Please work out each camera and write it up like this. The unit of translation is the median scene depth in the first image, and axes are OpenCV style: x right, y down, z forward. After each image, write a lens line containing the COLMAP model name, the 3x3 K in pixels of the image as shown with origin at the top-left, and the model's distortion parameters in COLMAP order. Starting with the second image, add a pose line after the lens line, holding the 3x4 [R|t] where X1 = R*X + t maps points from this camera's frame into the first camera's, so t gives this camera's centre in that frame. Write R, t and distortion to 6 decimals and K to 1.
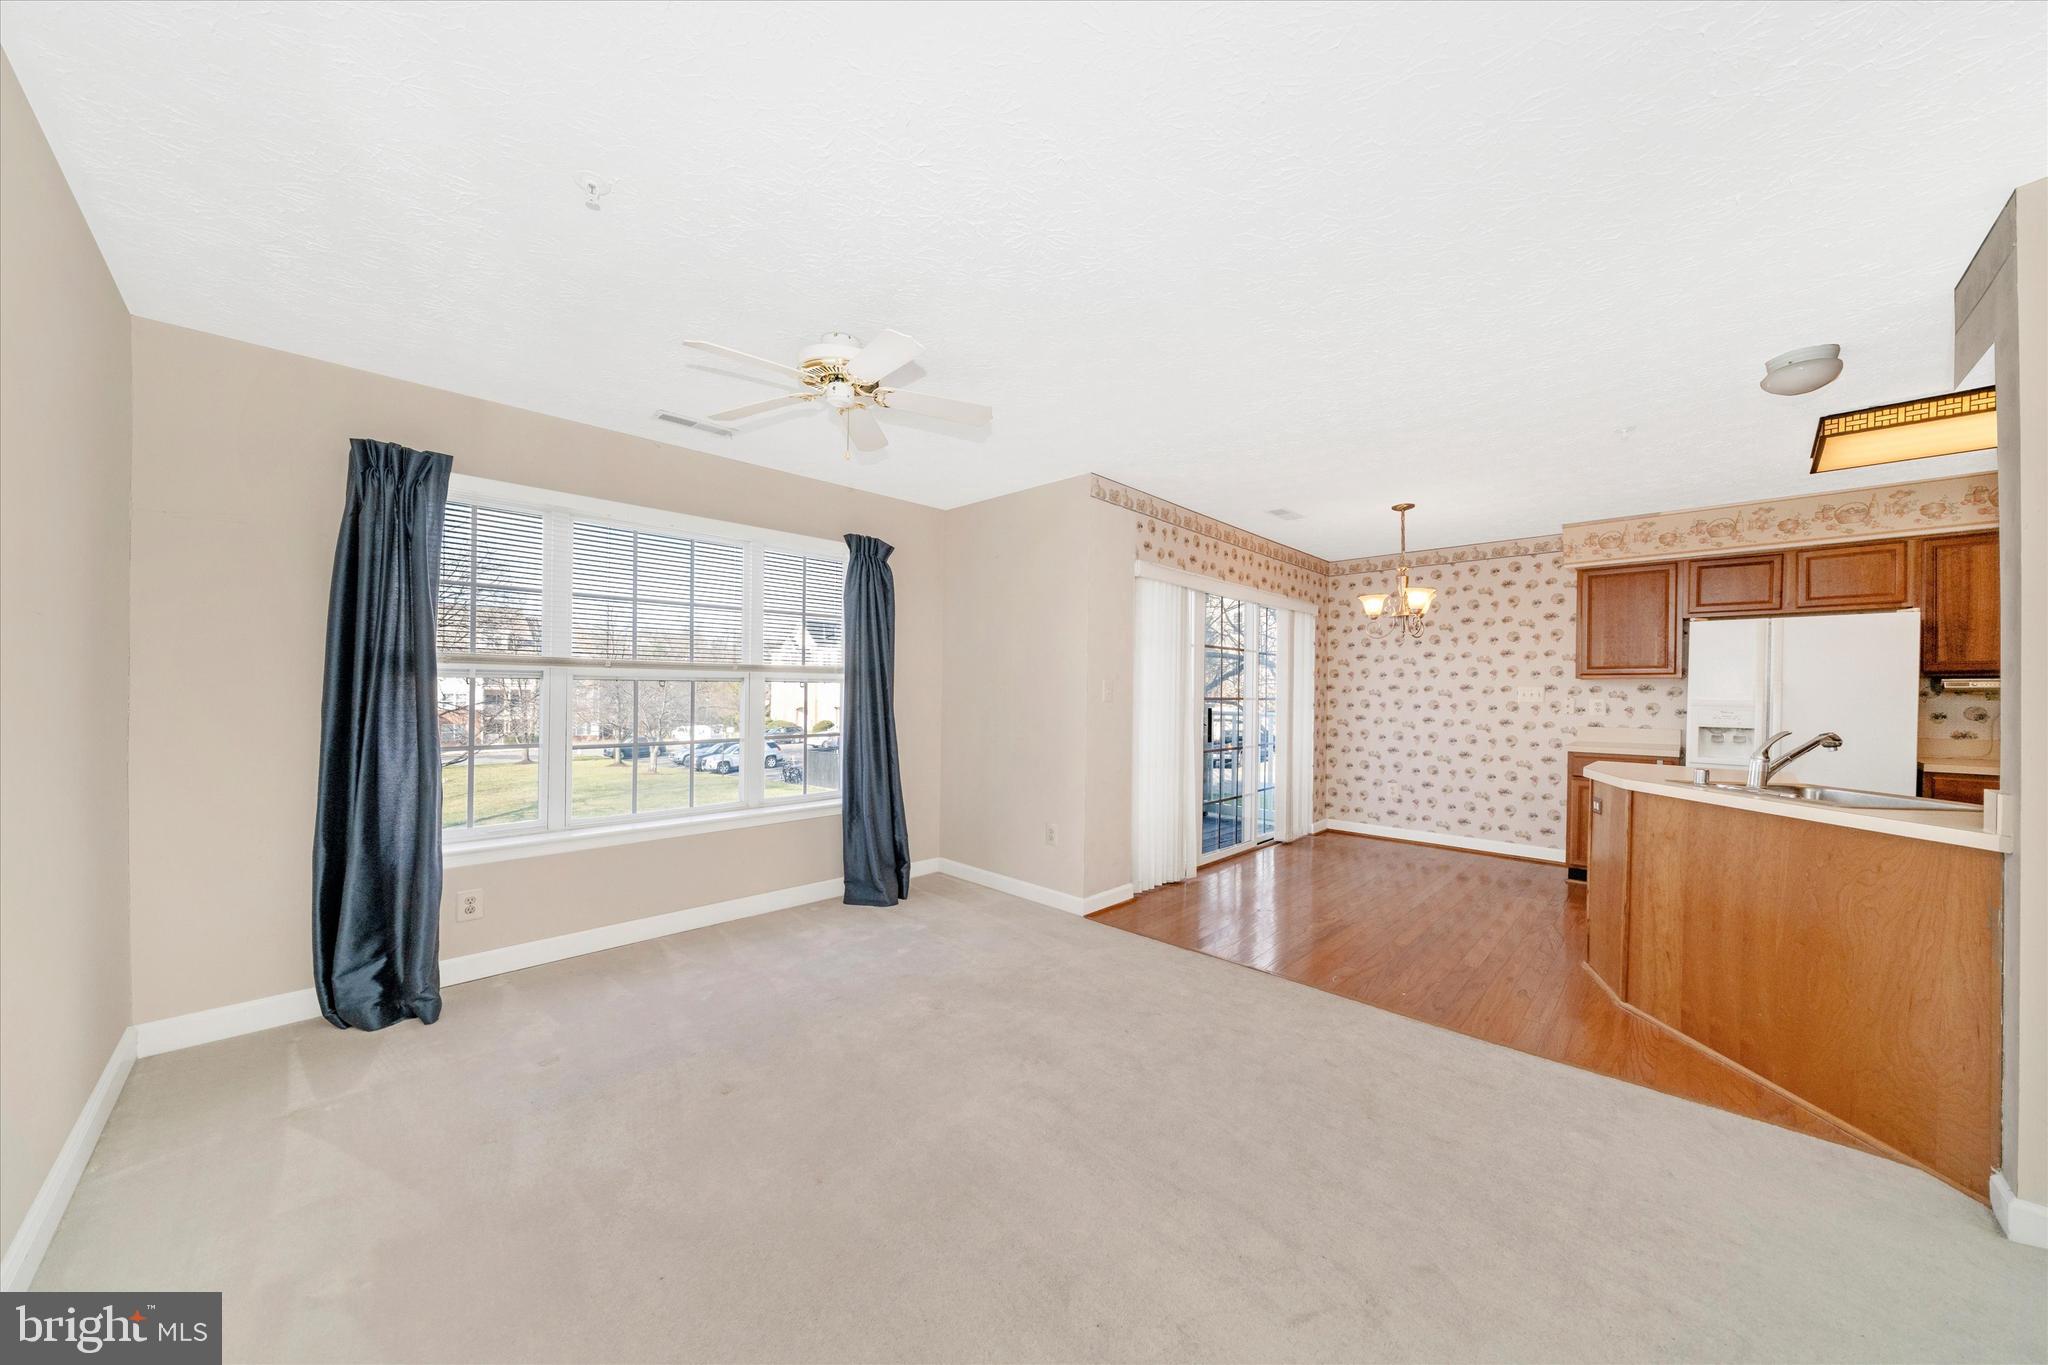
lens RADIAL K [[703.9, 0, 1029.9], [0, 703.9, 688.4], [0, 0, 1]] dist [-0.004557, 0.000298]
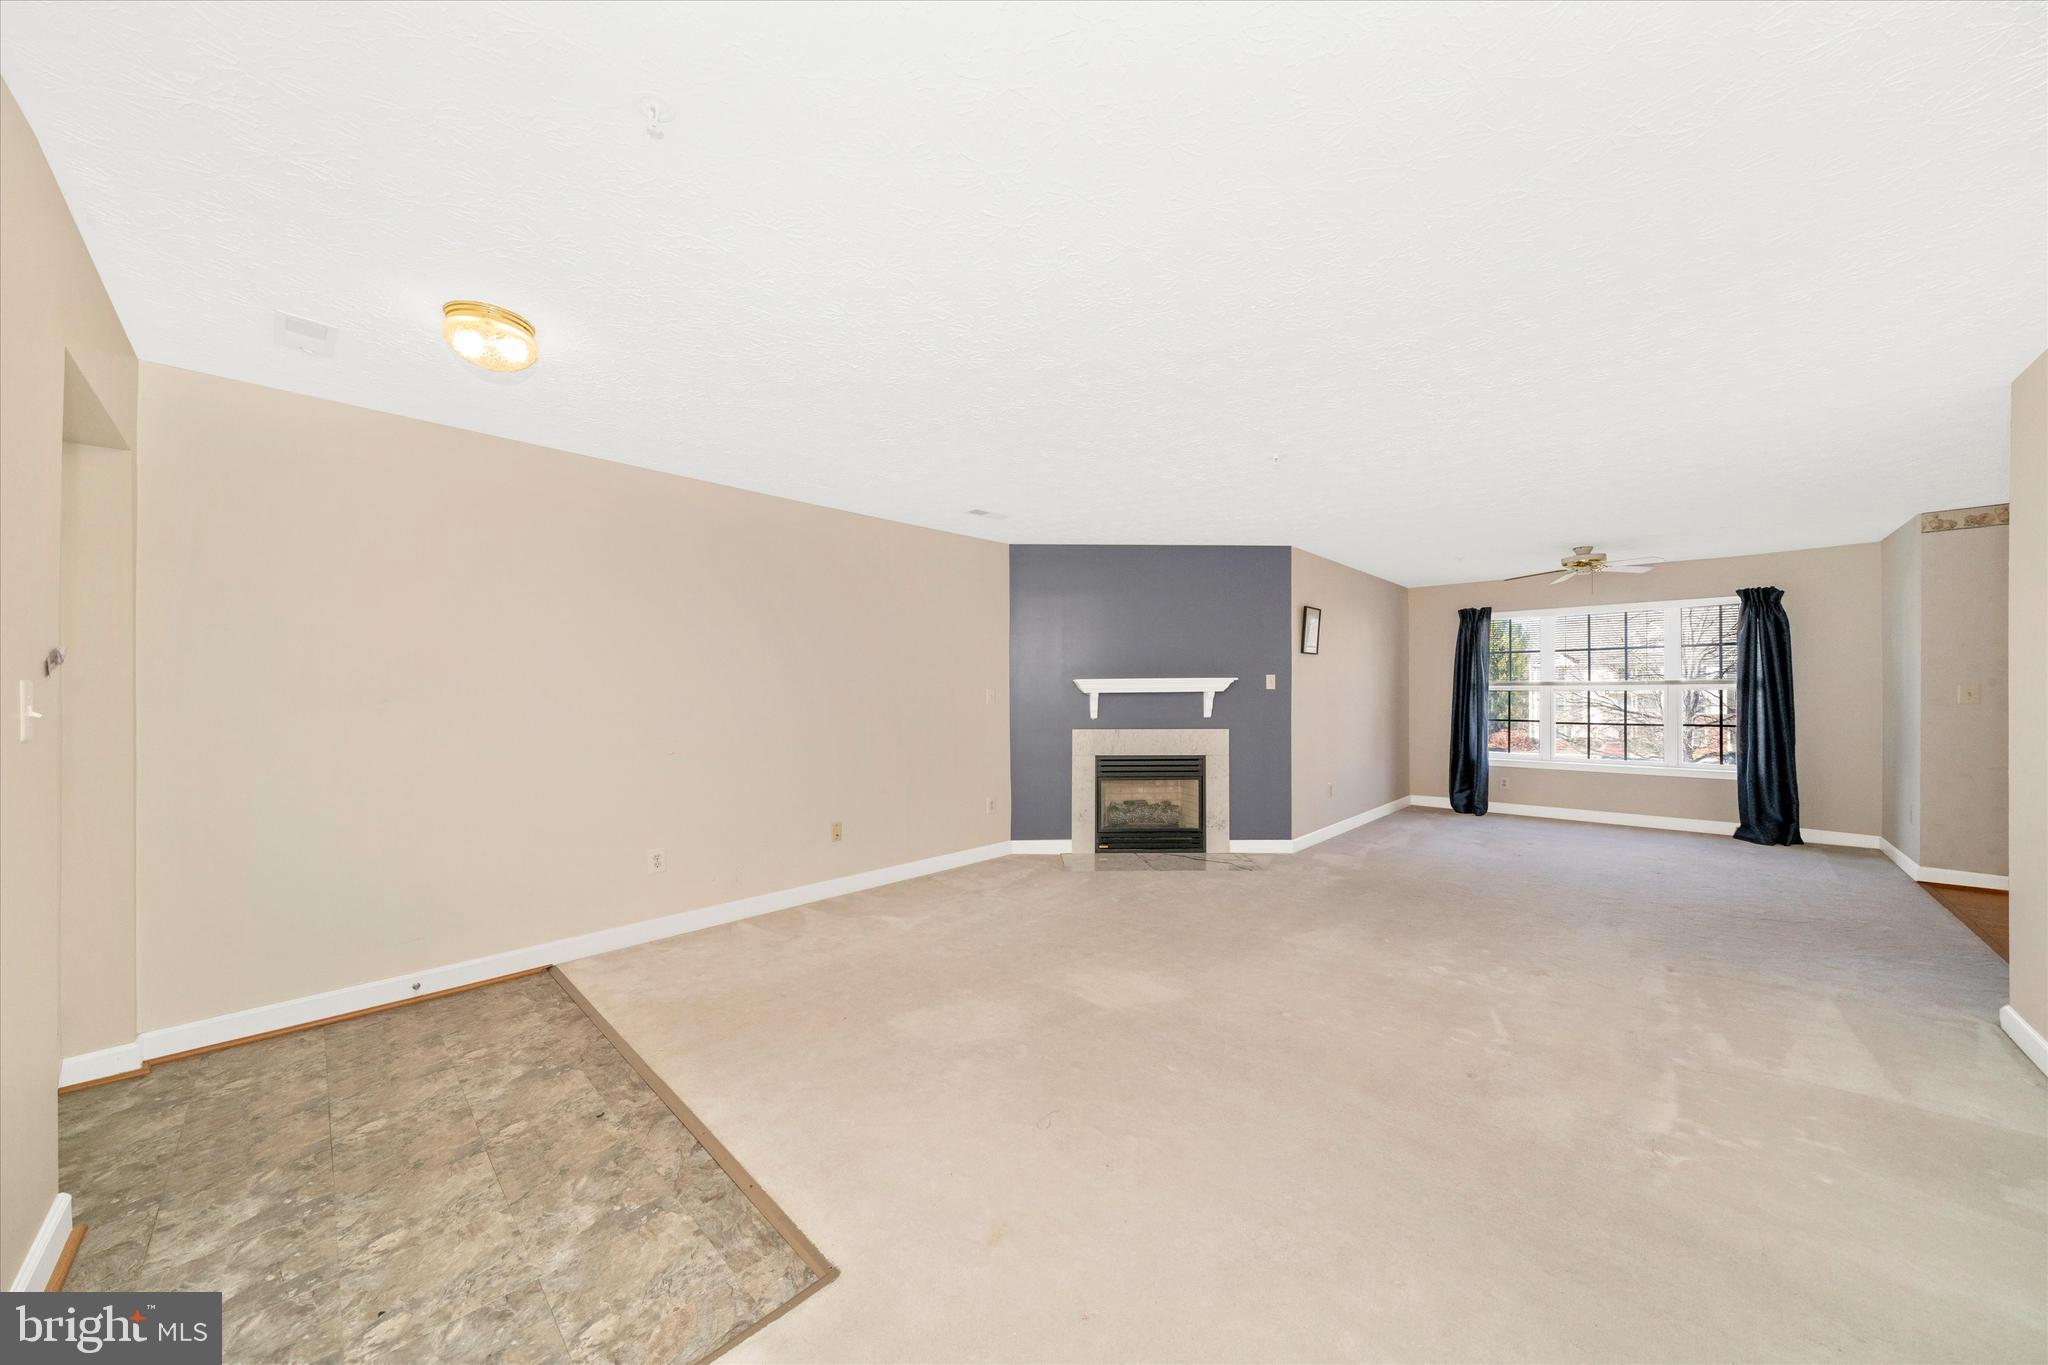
lens RADIAL K [[703.9, 0, 1014.9], [0, 703.9, 692.0], [0, 0, 1]] dist [-0.004557, 0.000298]
pose [[0.004651, -0.010307, -0.999936, 1.185355], [0.007955, 0.999916, -0.010270, -0.001609], [0.999958, -0.007907, 0.004732, -0.523126]]
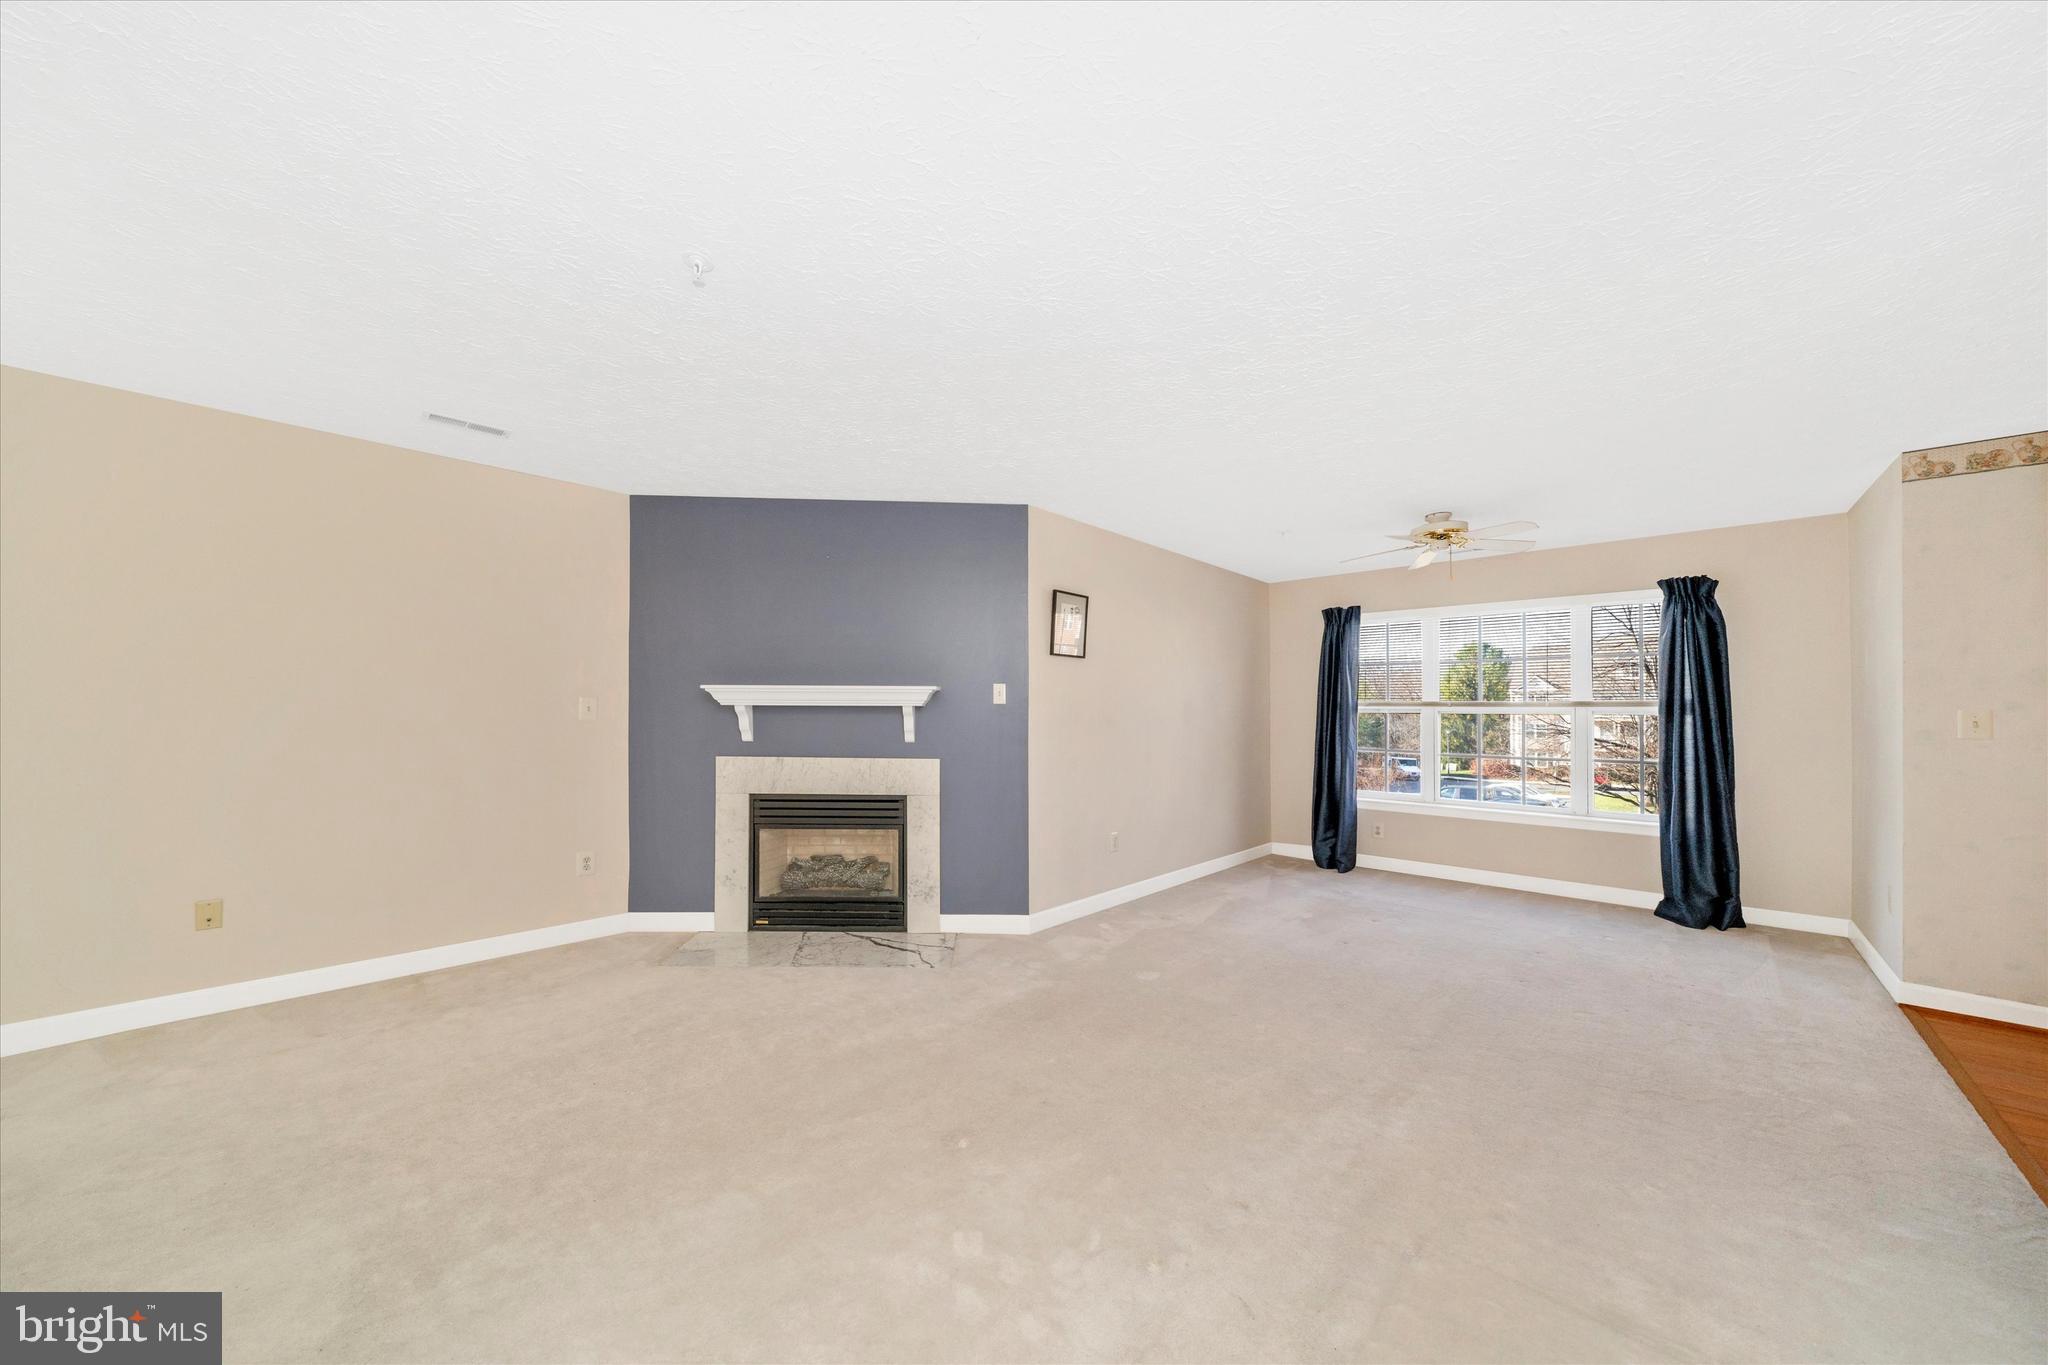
lens RADIAL K [[703.9, 0, 1013.9], [0, 703.9, 698.5], [0, 0, 1]] dist [-0.004557, 0.000298]
pose [[0.010946, -0.027548, -0.999561, 0.806082], [-0.006354, 0.999598, -0.027619, 0.002272], [0.999920, 0.006654, 0.010766, -0.020606]]
